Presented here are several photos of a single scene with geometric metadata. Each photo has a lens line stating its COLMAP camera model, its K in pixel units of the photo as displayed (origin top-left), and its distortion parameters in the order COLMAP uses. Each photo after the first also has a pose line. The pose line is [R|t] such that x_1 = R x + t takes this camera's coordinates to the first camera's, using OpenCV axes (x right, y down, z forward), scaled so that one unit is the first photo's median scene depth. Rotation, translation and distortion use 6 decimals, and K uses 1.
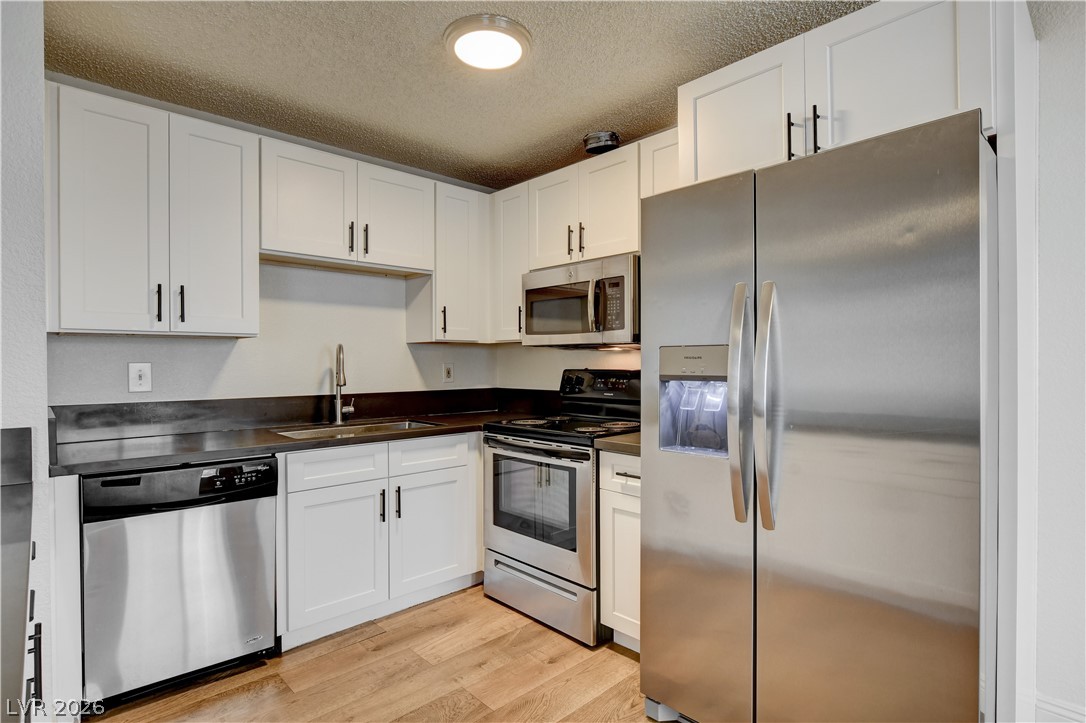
lens RADIAL K [[544.1, 0, 541.6], [0, 544.1, 364.0], [0, 0, 1]] dist [-0.006440, -0.003247]
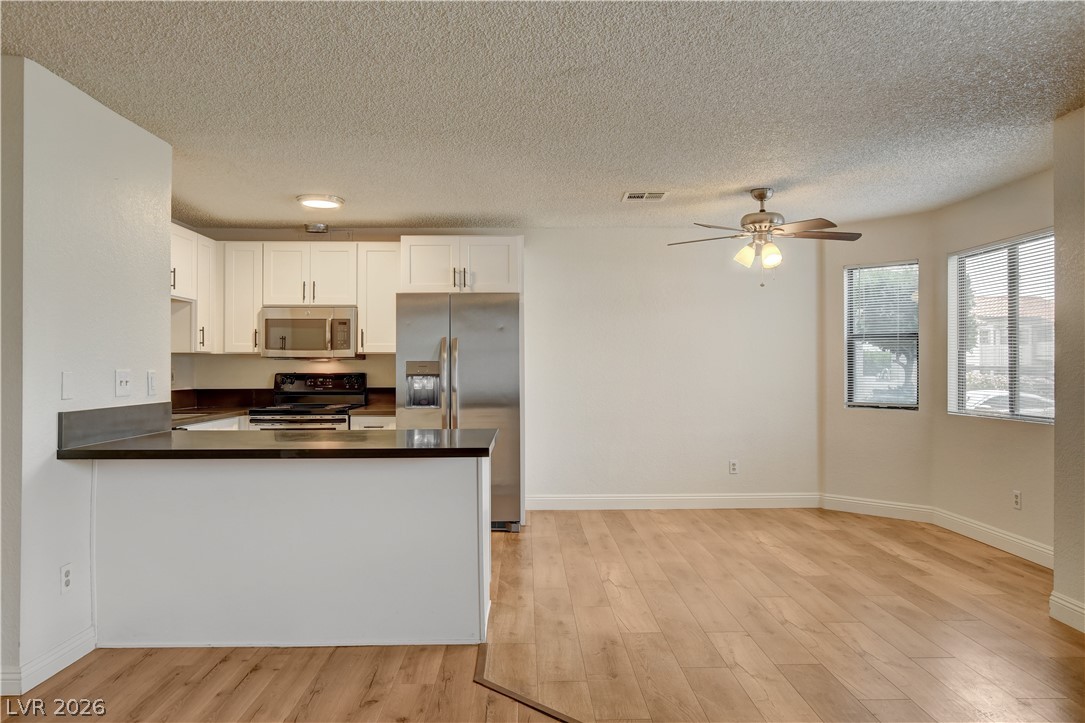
lens RADIAL K [[738.0, 0, 540.3], [0, 738.0, 364.2], [0, 0, 1]] dist [-0.009664, 0.011373]
pose [[0.667436, 0.006490, 0.744639, -1.191906], [0.001946, 0.999943, -0.010459, 0.008965], [-0.744664, 0.008430, 0.667386, -1.024570]]
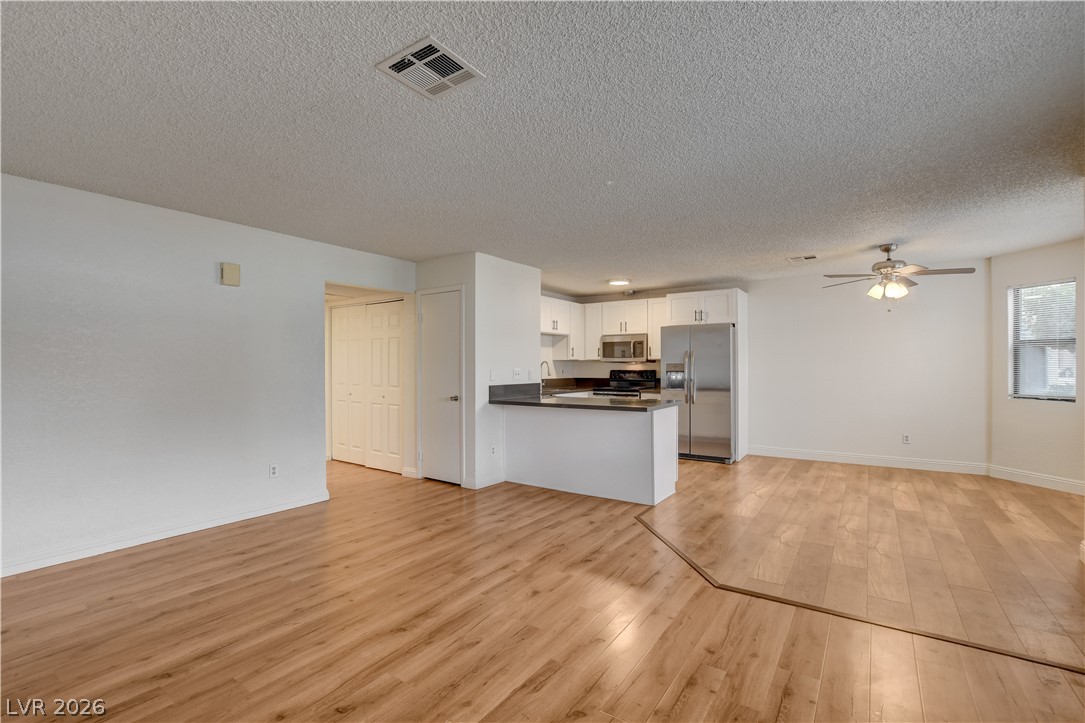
lens RADIAL K [[480.2, 0, 544.0], [0, 480.2, 367.8], [0, 0, 1]] dist [-0.032655, 0.004343]
pose [[0.976628, -0.000410, 0.214938, -1.032400], [0.000716, 0.999999, -0.001344, 0.001444], [-0.214937, 0.001467, 0.976627, -1.650229]]
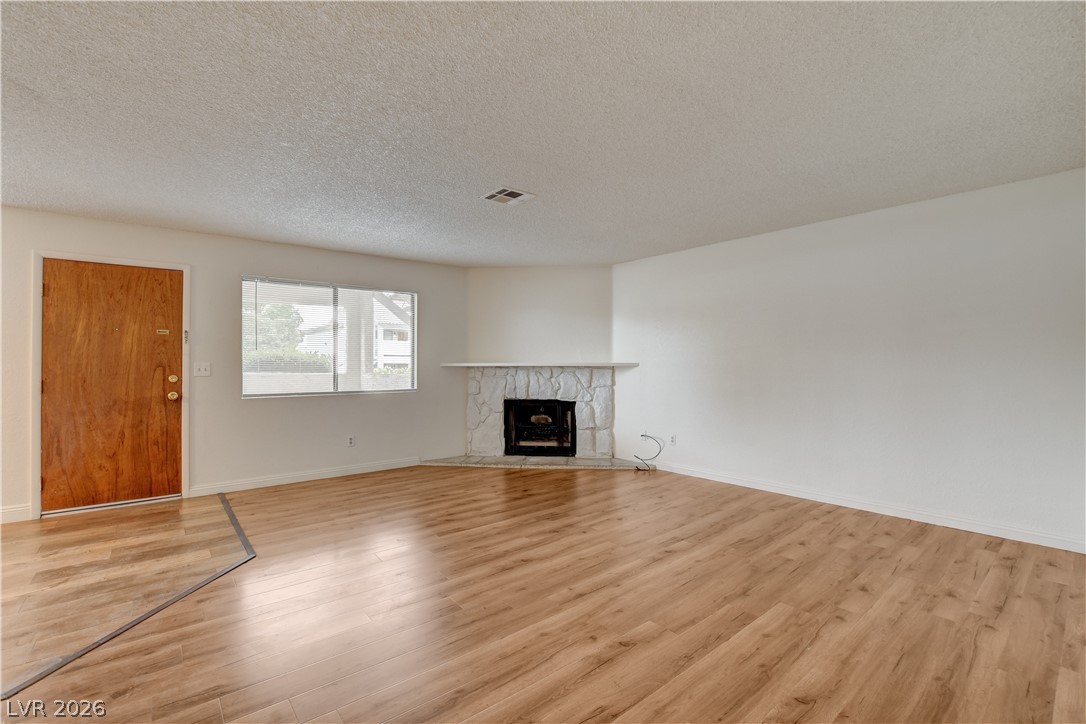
lens RADIAL K [[480.7, 0, 542.1], [0, 480.7, 357.1], [0, 0, 1]] dist [-0.032655, 0.004343]
pose [[-0.997920, 0.007667, 0.064003, -1.224744], [0.007252, 0.999951, -0.006711, 0.004577], [-0.064051, -0.006233, -0.997927, 0.447674]]
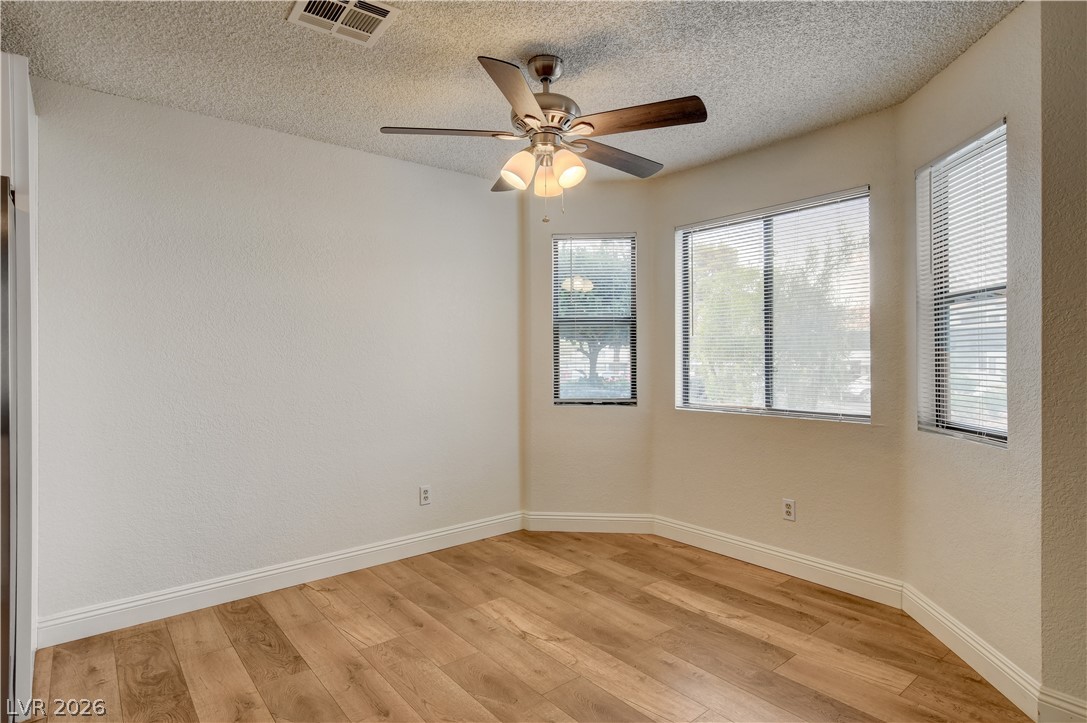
lens RADIAL K [[569.5, 0, 540.1], [0, 569.5, 357.4], [0, 0, 1]] dist [0.007675, 0.000997]
pose [[0.067995, 0.002786, 0.997682, -0.251345], [0.009873, 0.999945, -0.003465, 0.002725], [-0.997637, 0.010086, 0.067964, -0.208018]]
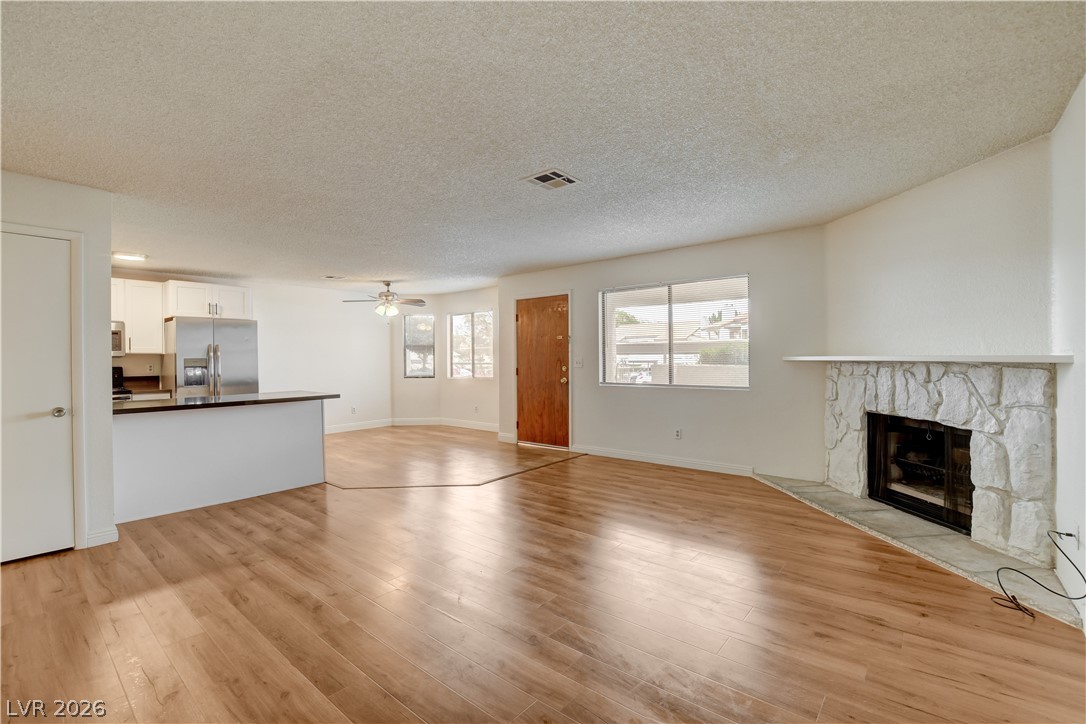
lens RADIAL K [[480.7, 0, 538.9], [0, 480.7, 359.7], [0, 0, 1]] dist [-0.032655, 0.004343]
pose [[-0.117643, 0.002308, 0.993053, -2.290594], [0.016819, 0.999858, -0.000331, 0.011411], [-0.992914, 0.016663, -0.117665, -0.711898]]
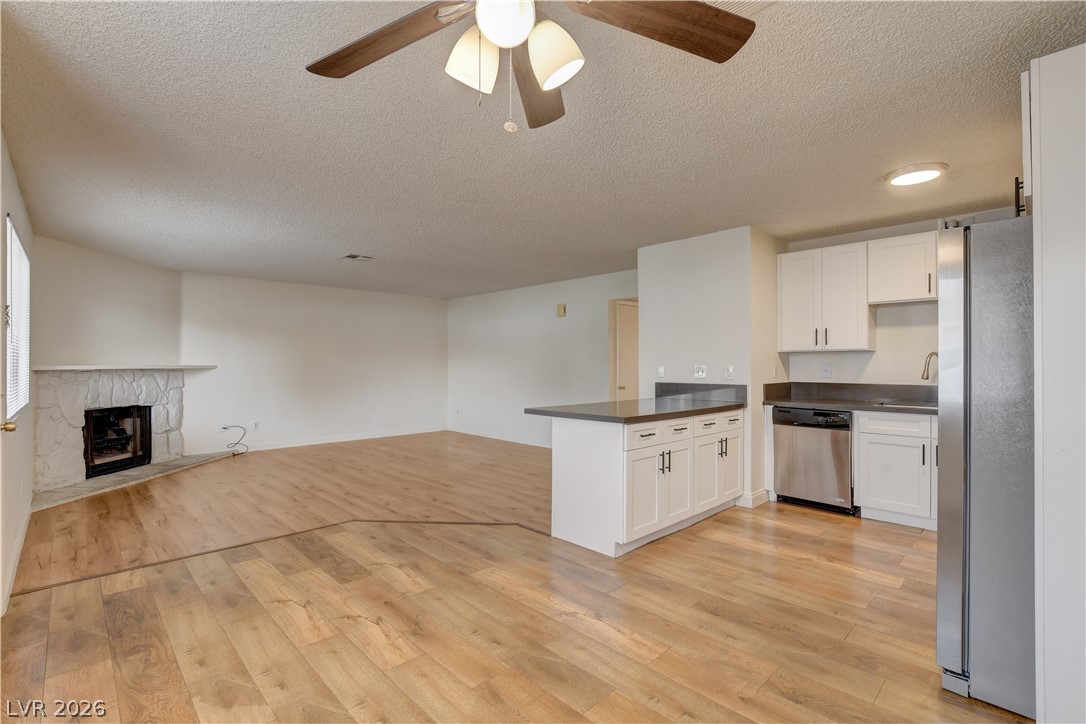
lens RADIAL K [[495.7, 0, 535.8], [0, 495.7, 361.8], [0, 0, 1]] dist [-0.018837, 0.003791]
pose [[0.006977, -0.001899, -0.999974, 1.111898], [-0.004535, 0.999988, -0.001931, -0.002817], [0.999965, 0.004548, 0.006969, -0.137337]]
